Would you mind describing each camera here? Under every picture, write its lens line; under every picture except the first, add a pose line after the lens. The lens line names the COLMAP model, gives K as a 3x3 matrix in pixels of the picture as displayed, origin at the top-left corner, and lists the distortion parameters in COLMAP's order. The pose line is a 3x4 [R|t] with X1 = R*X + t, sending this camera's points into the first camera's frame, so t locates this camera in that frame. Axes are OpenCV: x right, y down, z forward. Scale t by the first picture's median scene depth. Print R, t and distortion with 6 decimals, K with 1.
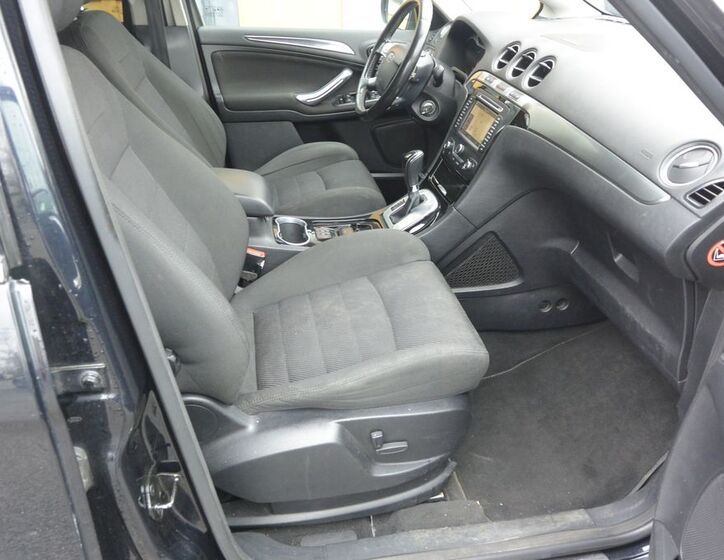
lens RADIAL K [[636.7, 0, 361.0], [0, 636.7, 280.0], [0, 0, 1]] dist [-0.017201, 0.043507]
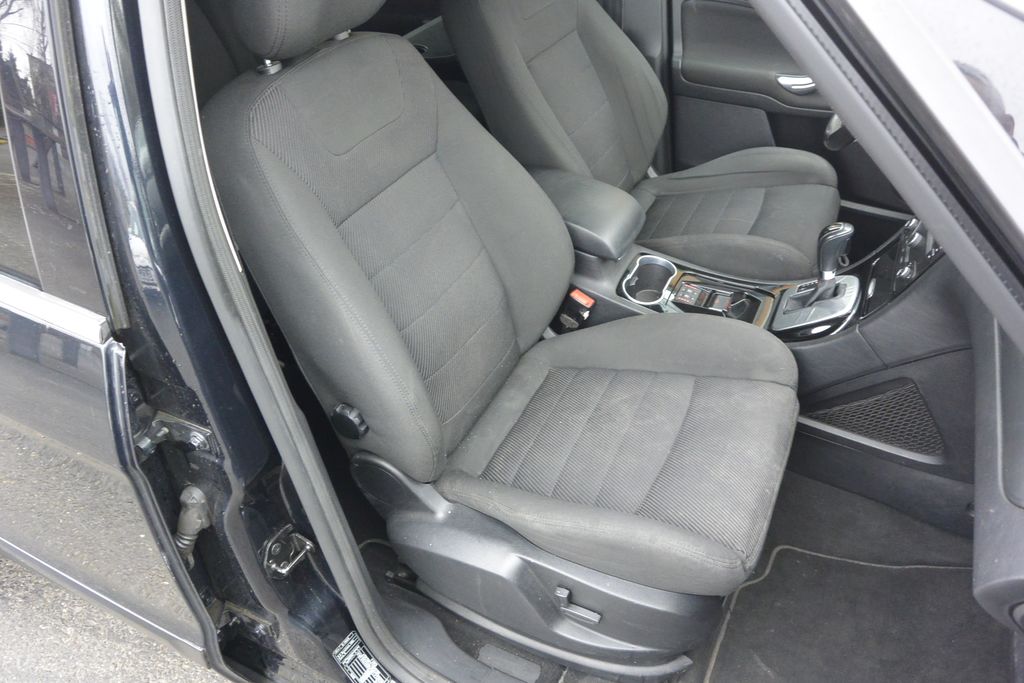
lens RADIAL K [[778.6, 0, 509.6], [0, 778.6, 341.7], [0, 0, 1]] dist [-0.007185, 0.018188]
pose [[0.814943, 0.341301, -0.468382, 0.238328], [-0.260731, 0.937702, 0.229638, -0.192974], [0.517579, -0.065020, 0.853162, 0.110333]]
